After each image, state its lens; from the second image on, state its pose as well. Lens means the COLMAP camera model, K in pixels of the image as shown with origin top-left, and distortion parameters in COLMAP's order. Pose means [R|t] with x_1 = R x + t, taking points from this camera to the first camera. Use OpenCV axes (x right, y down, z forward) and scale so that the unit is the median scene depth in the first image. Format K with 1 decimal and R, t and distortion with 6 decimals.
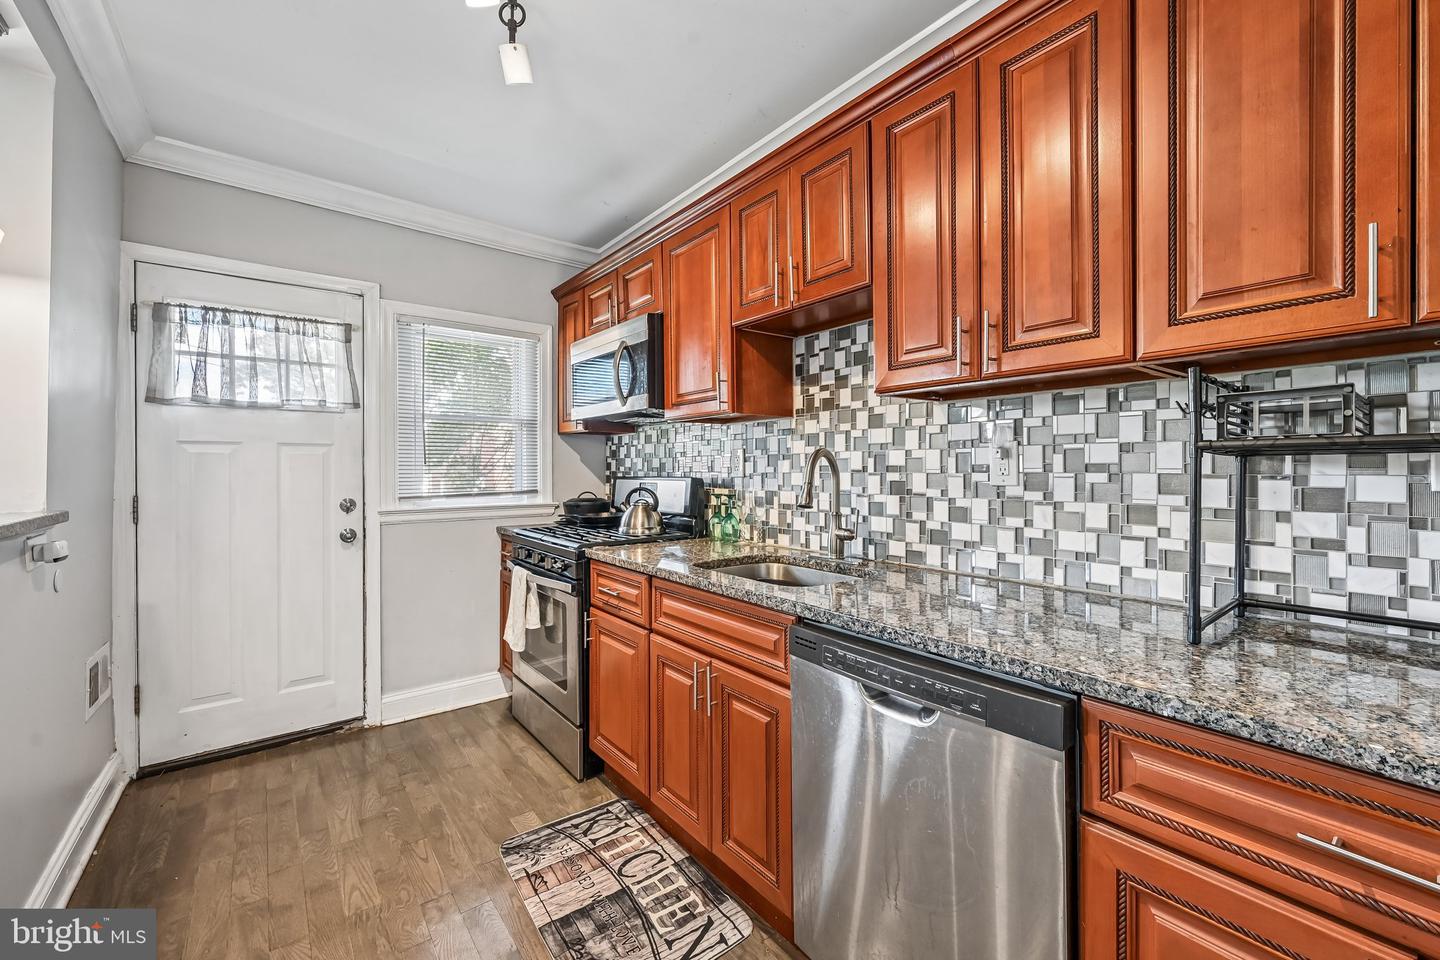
lens RADIAL K [[568.6, 0, 716.4], [0, 568.6, 459.7], [0, 0, 1]] dist [0.008774, 0.000147]
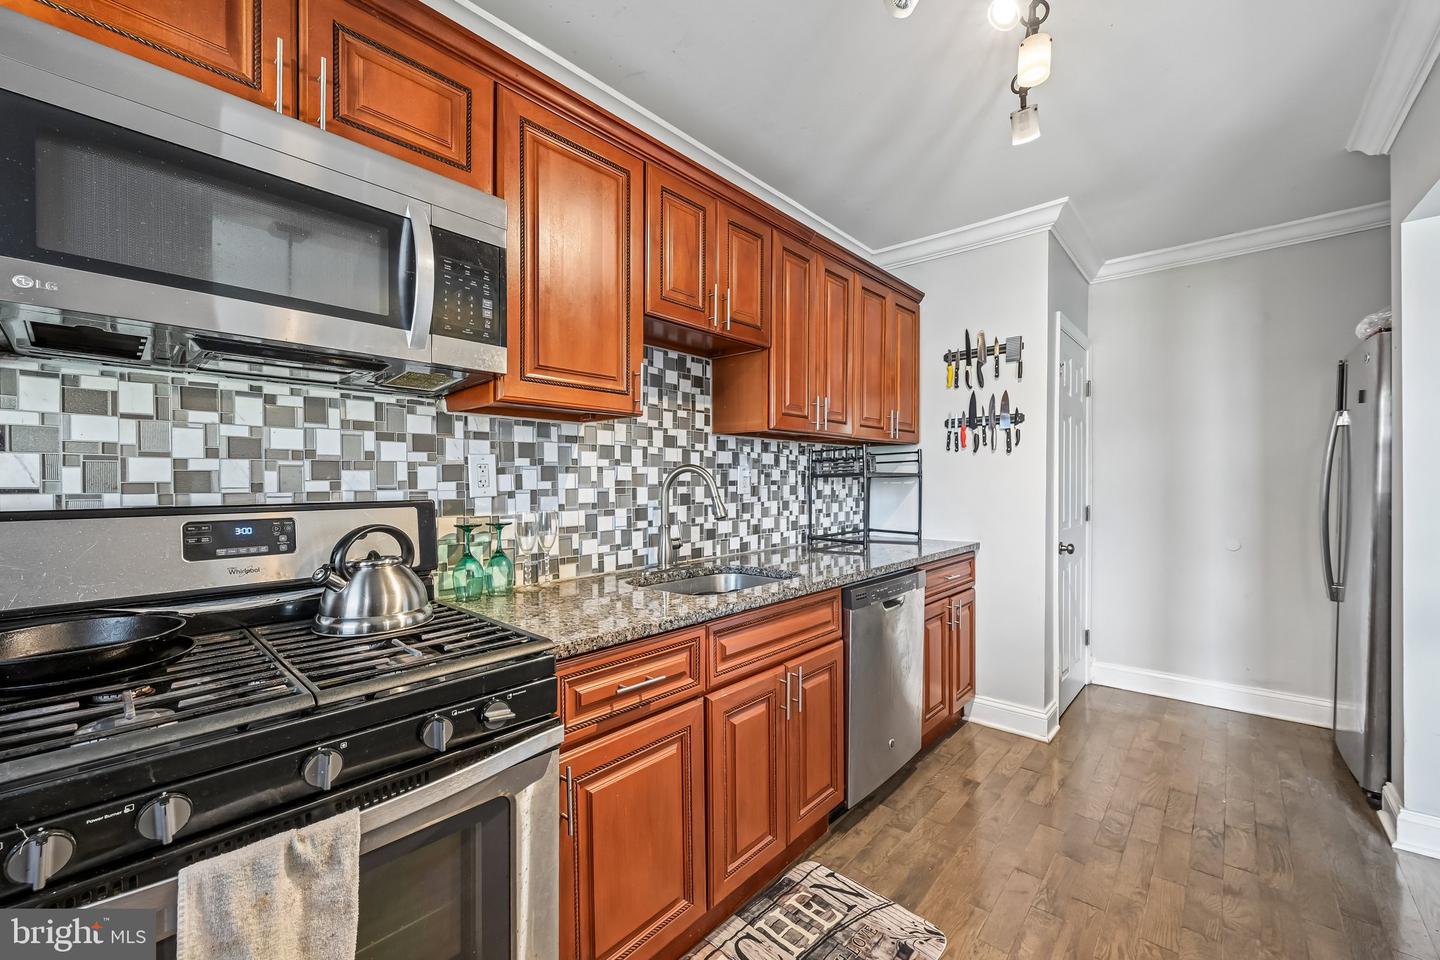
lens RADIAL K [[567.5, 0, 730.5], [0, 567.5, 483.3], [0, 0, 1]] dist [0.000801, 0.000294]
pose [[-0.171997, 0.005167, 0.985084, -0.891321], [-0.008397, 0.999942, -0.006711, 0.022976], [-0.985062, -0.009426, -0.171943, 1.122044]]
